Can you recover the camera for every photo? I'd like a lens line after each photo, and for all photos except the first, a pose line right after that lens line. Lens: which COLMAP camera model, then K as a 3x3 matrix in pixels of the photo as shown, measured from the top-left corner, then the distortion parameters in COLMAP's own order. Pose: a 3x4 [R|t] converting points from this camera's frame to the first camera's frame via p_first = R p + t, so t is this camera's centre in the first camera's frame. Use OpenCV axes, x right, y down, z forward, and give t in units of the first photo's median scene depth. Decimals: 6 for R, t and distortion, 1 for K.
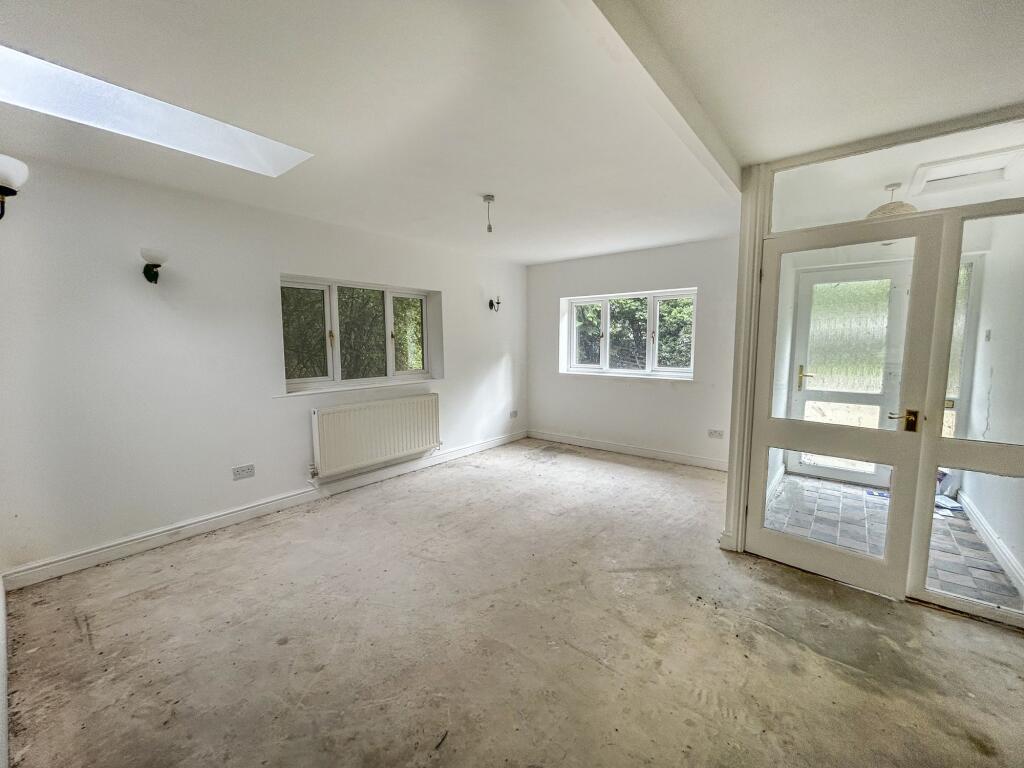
lens RADIAL K [[427.5, 0, 511.8], [0, 427.5, 388.1], [0, 0, 1]] dist [0.001369, 0.000904]
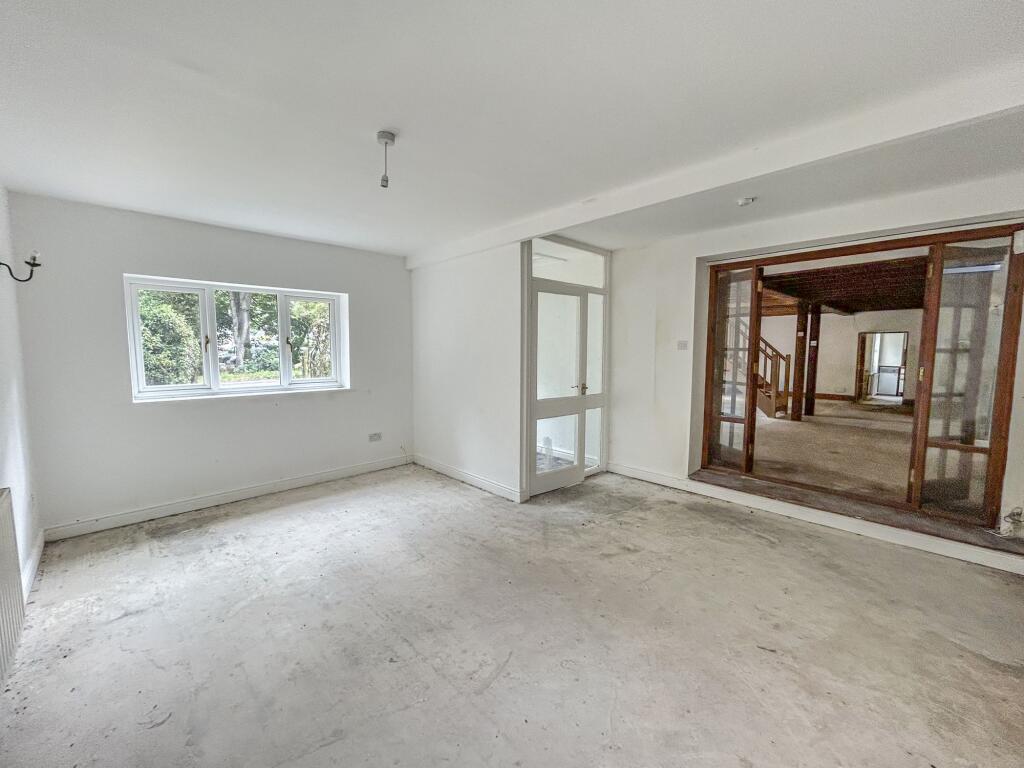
lens RADIAL K [[427.5, 0, 514.0], [0, 427.5, 385.5], [0, 0, 1]] dist [0.001369, 0.000904]
pose [[0.099934, -0.085174, 0.991342, -0.673305], [0.107722, 0.991399, 0.074320, -0.076266], [-0.989146, 0.099362, 0.108250, 0.702644]]
